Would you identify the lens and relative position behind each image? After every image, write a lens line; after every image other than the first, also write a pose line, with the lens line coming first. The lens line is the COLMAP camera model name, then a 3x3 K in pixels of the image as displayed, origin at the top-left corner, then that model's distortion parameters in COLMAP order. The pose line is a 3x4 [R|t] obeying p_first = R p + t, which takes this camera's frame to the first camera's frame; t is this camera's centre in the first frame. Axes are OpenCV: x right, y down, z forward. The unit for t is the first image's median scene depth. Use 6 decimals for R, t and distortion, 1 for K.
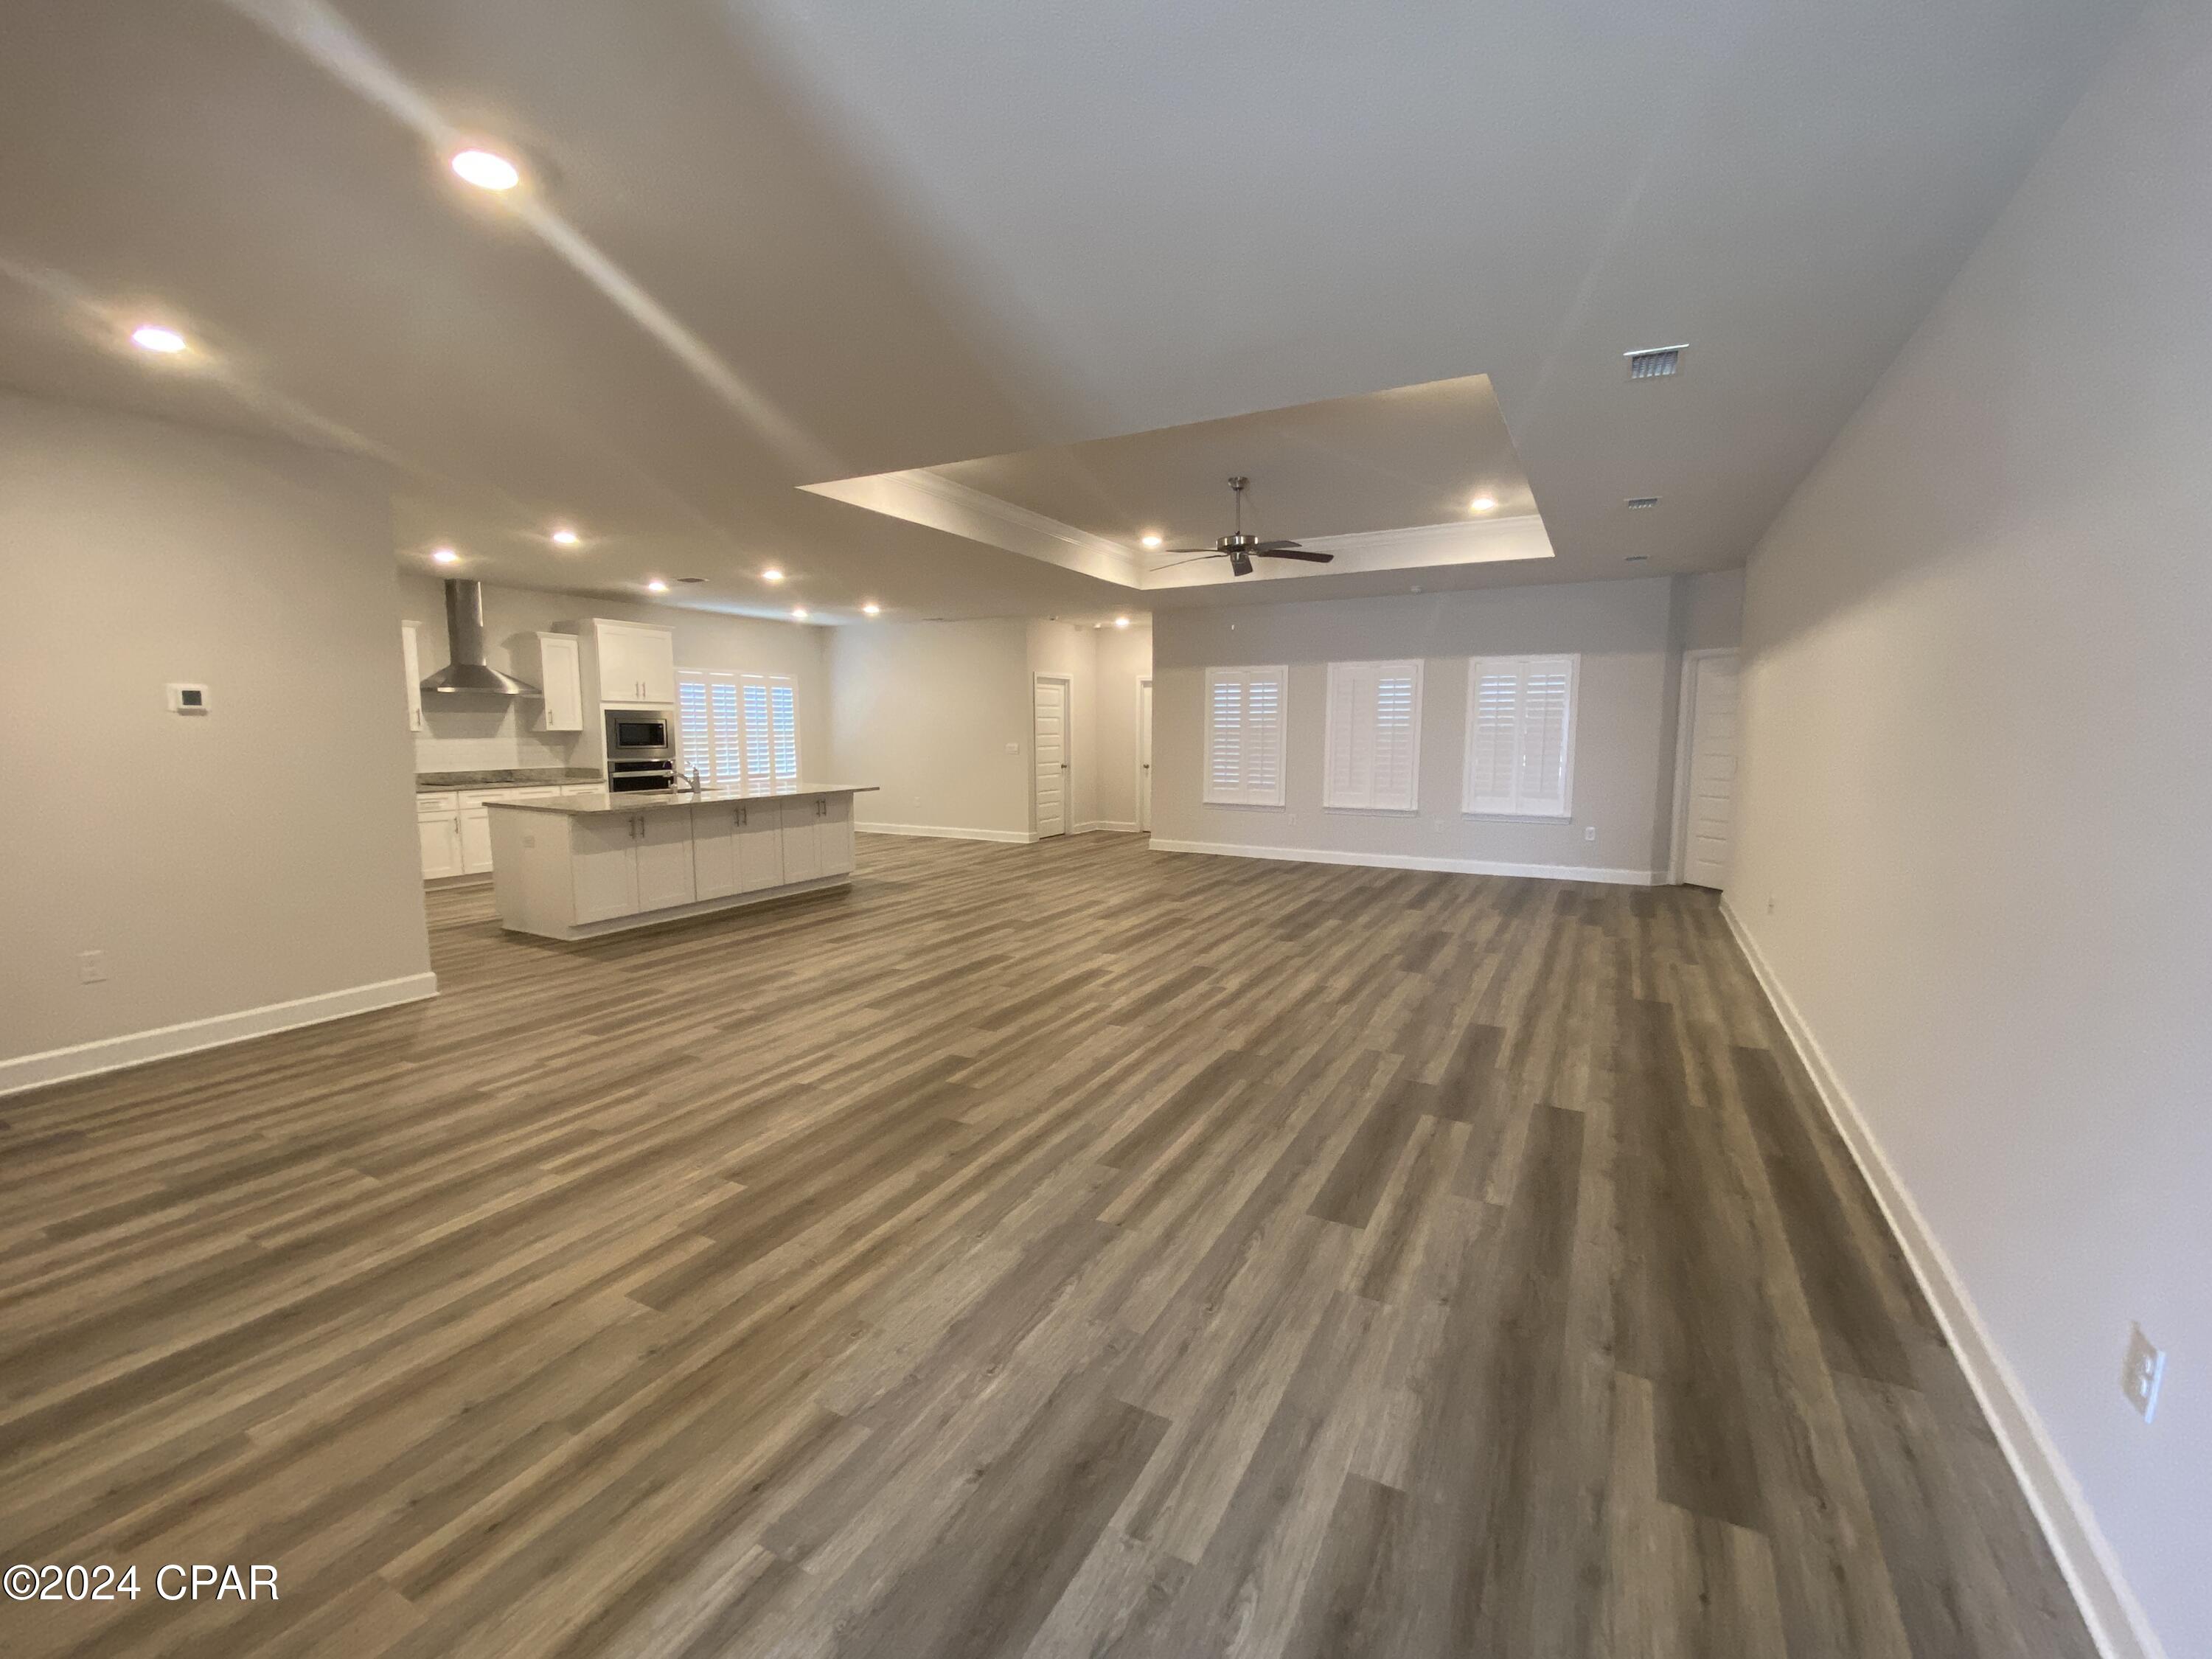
lens RADIAL K [[911.7, 0, 1106.0], [0, 911.7, 829.5], [0, 0, 1]] dist [0.053833, -0.000060]
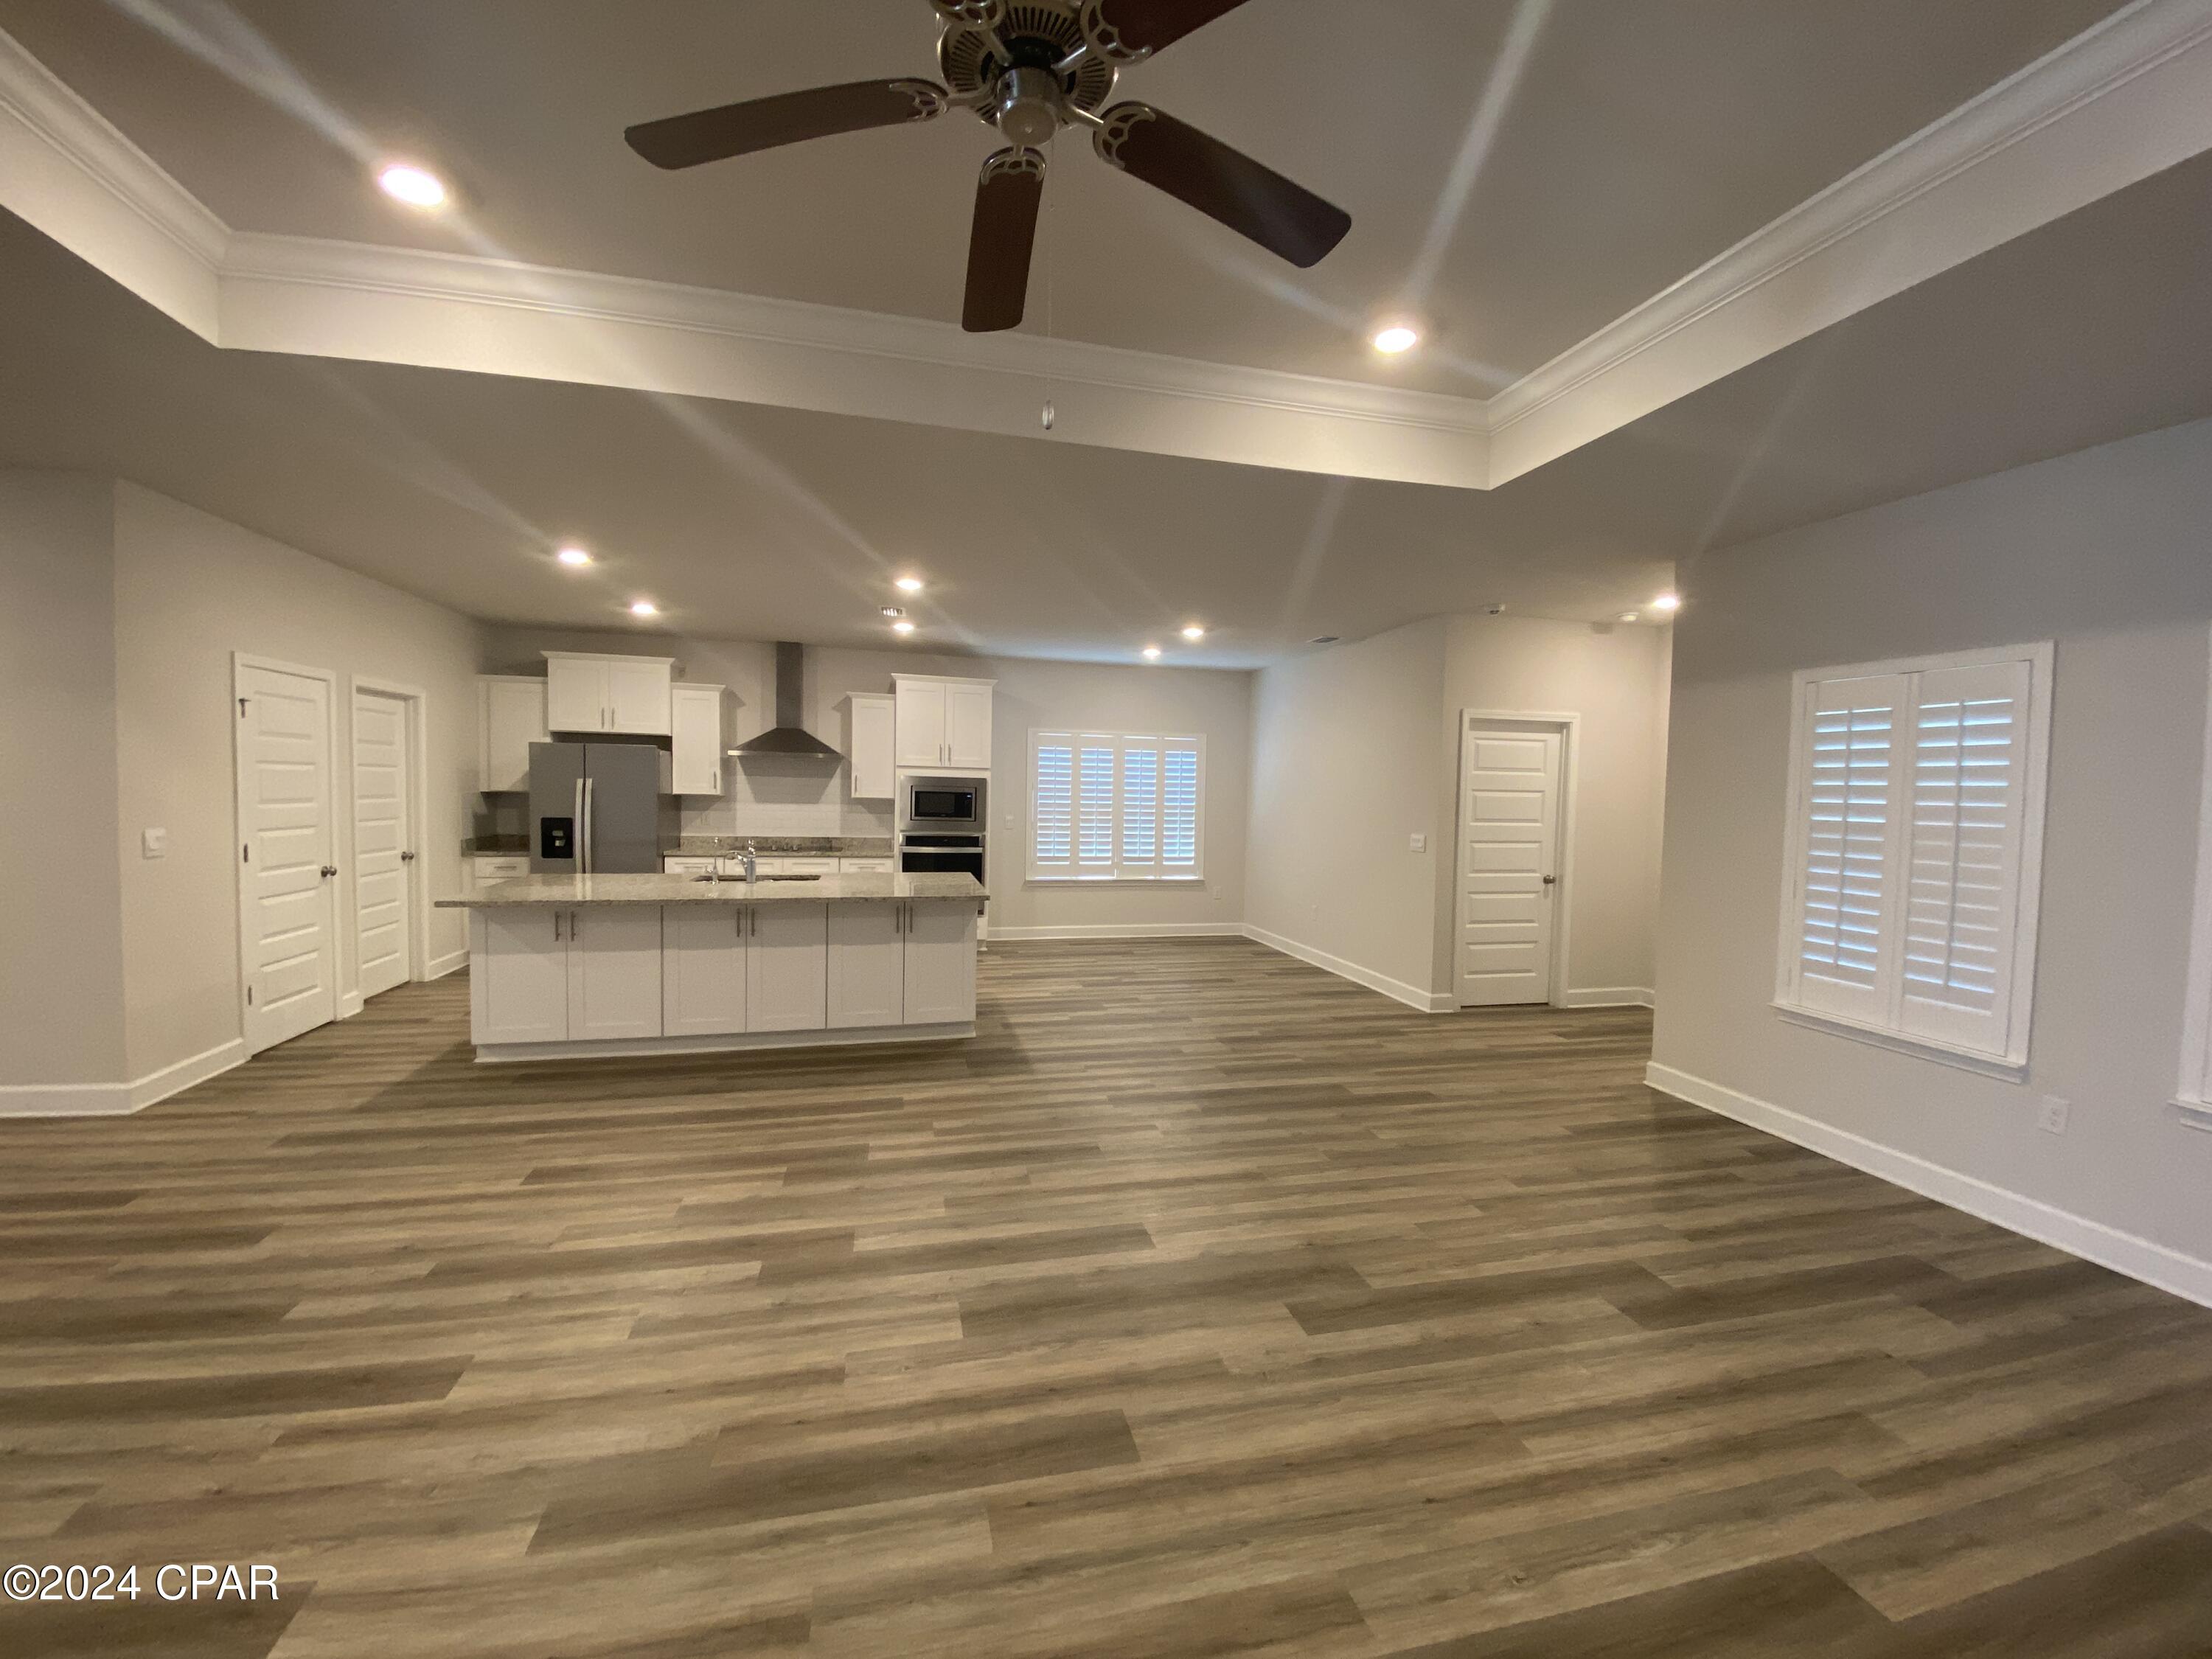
lens RADIAL K [[889.2, 0, 1106.0], [0, 889.2, 829.5], [0, 0, 1]] dist [0.027112, -0.024362]
pose [[0.673188, 0.047077, -0.737972, 0.220512], [-0.104560, 0.994004, -0.031972, -0.071293], [0.732042, 0.098686, 0.674074, 0.576099]]
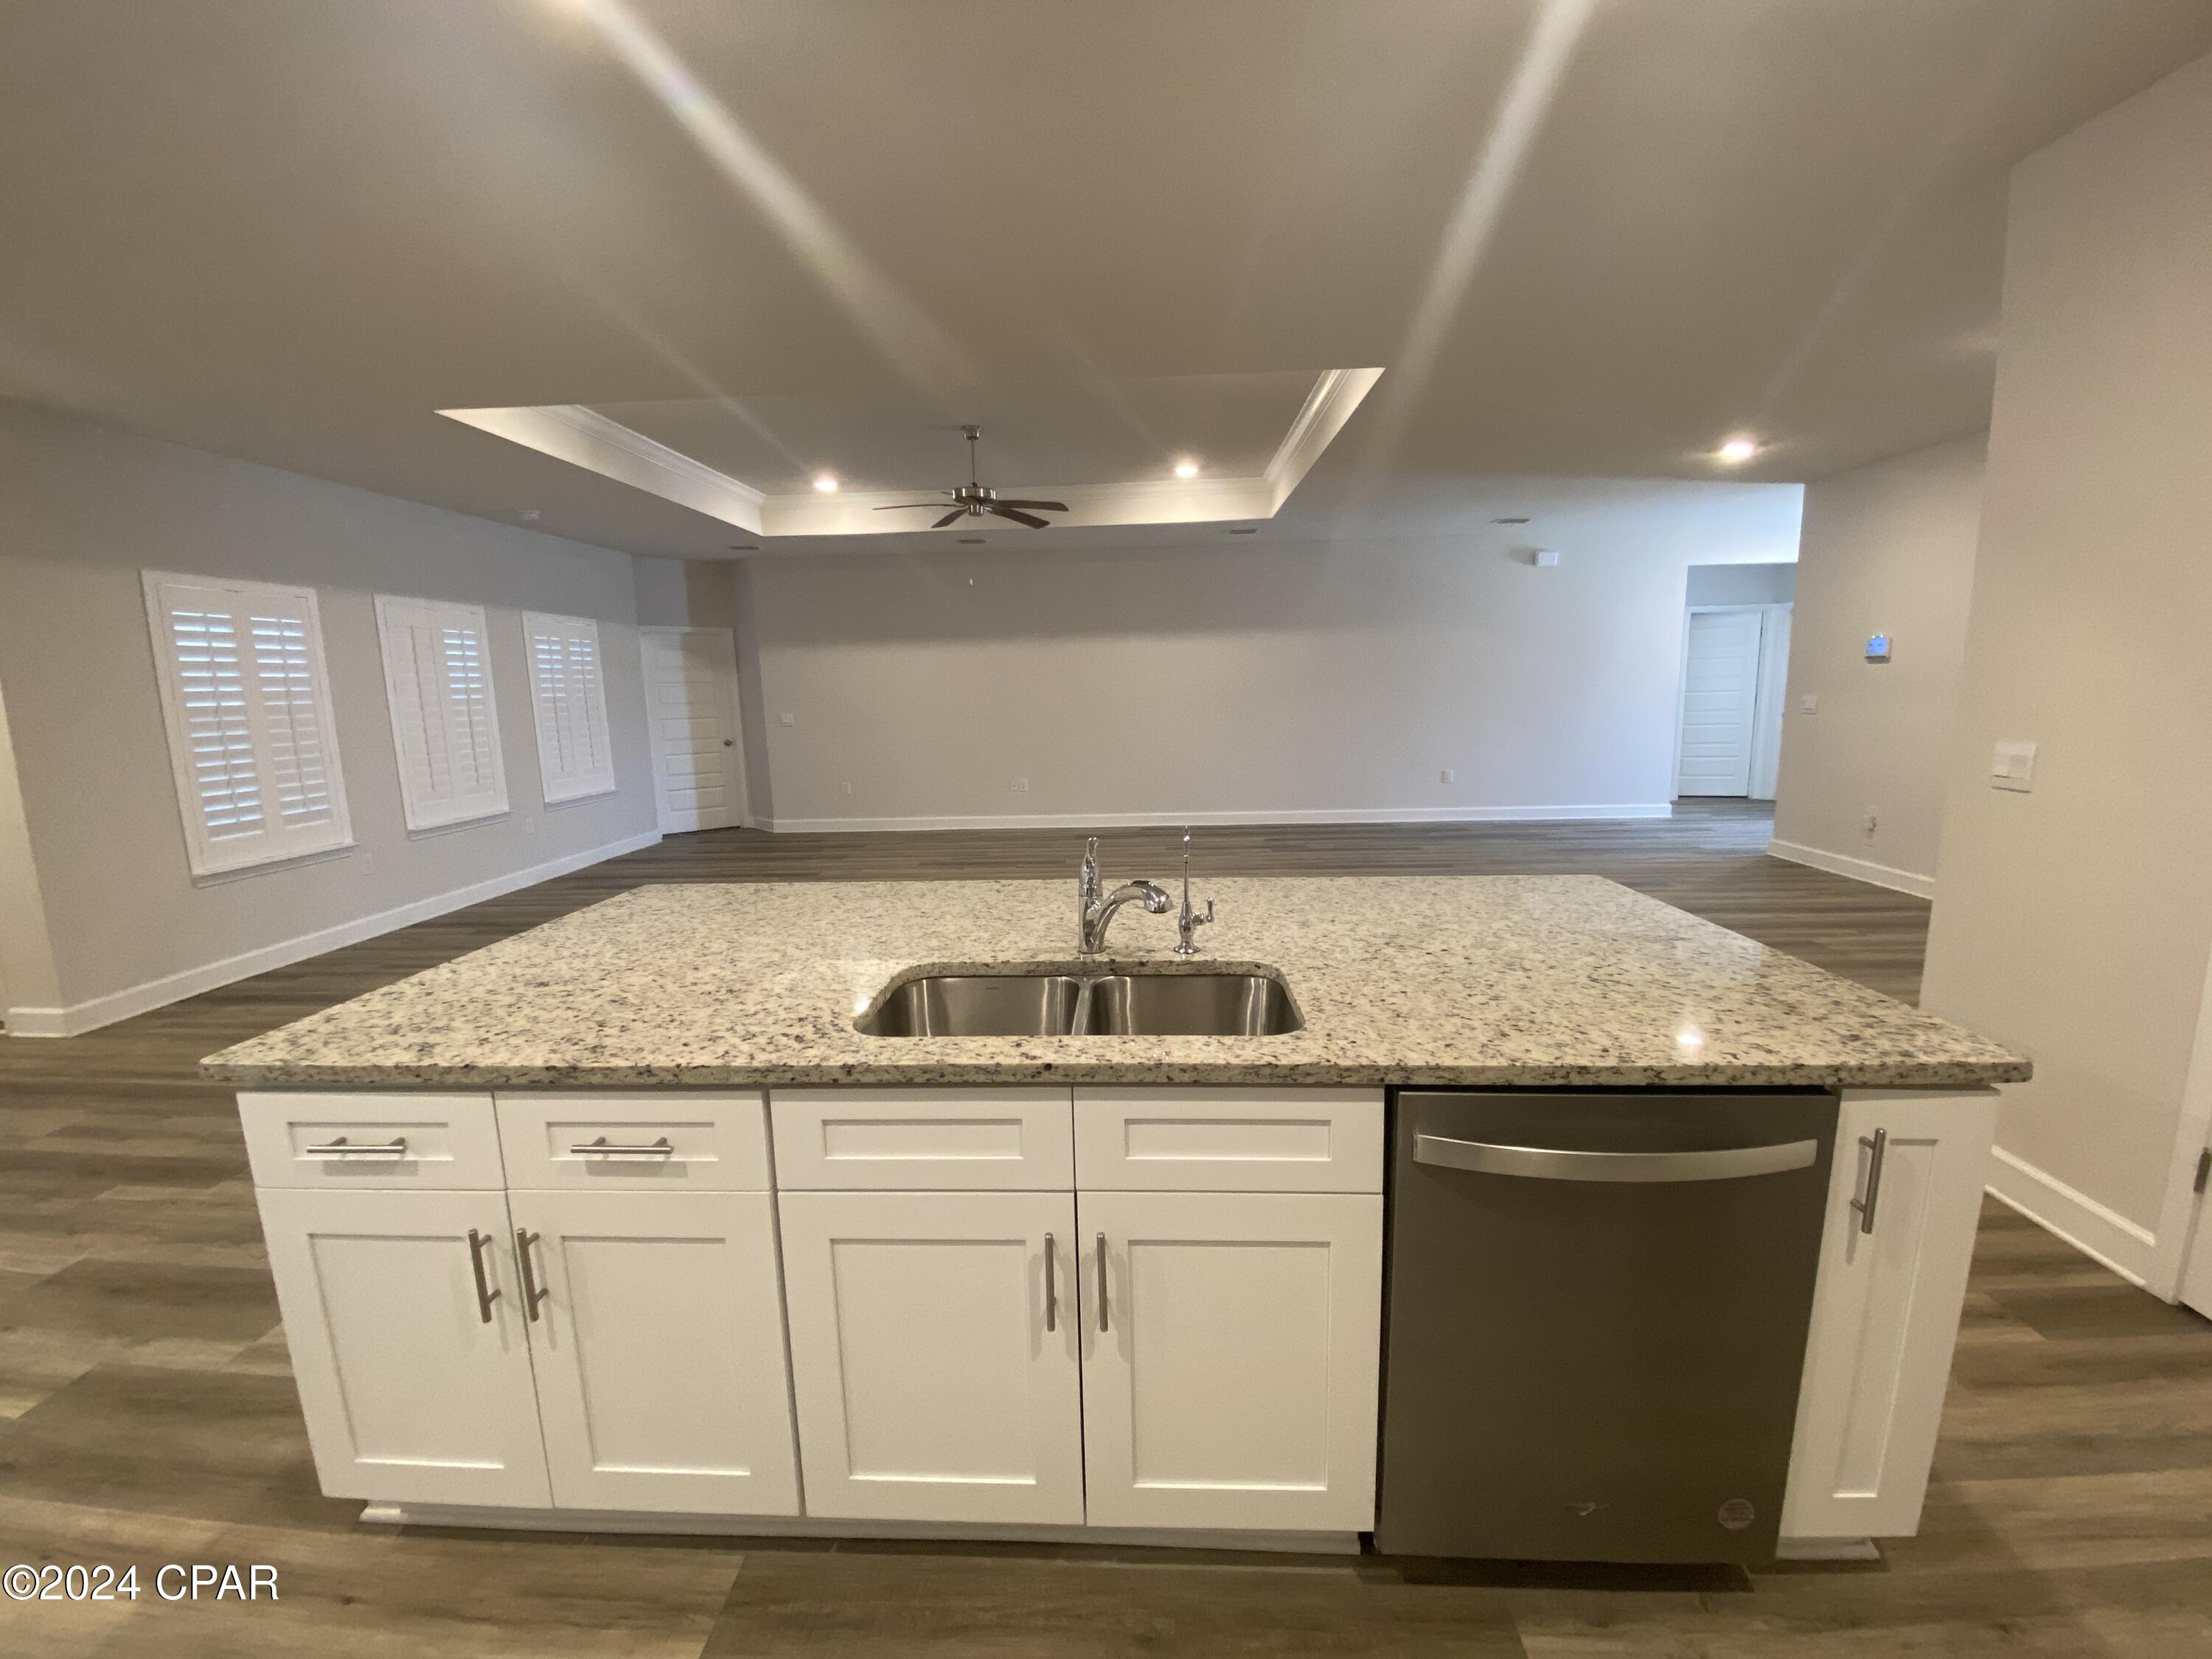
lens RADIAL K [[889.2, 0, 1106.0], [0, 889.2, 829.5], [0, 0, 1]] dist [0.027112, -0.024362]
pose [[-0.421988, -0.135400, 0.896434, -0.524804], [0.124391, 0.970786, 0.205186, -0.096775], [-0.898027, 0.198094, -0.392817, 0.862486]]
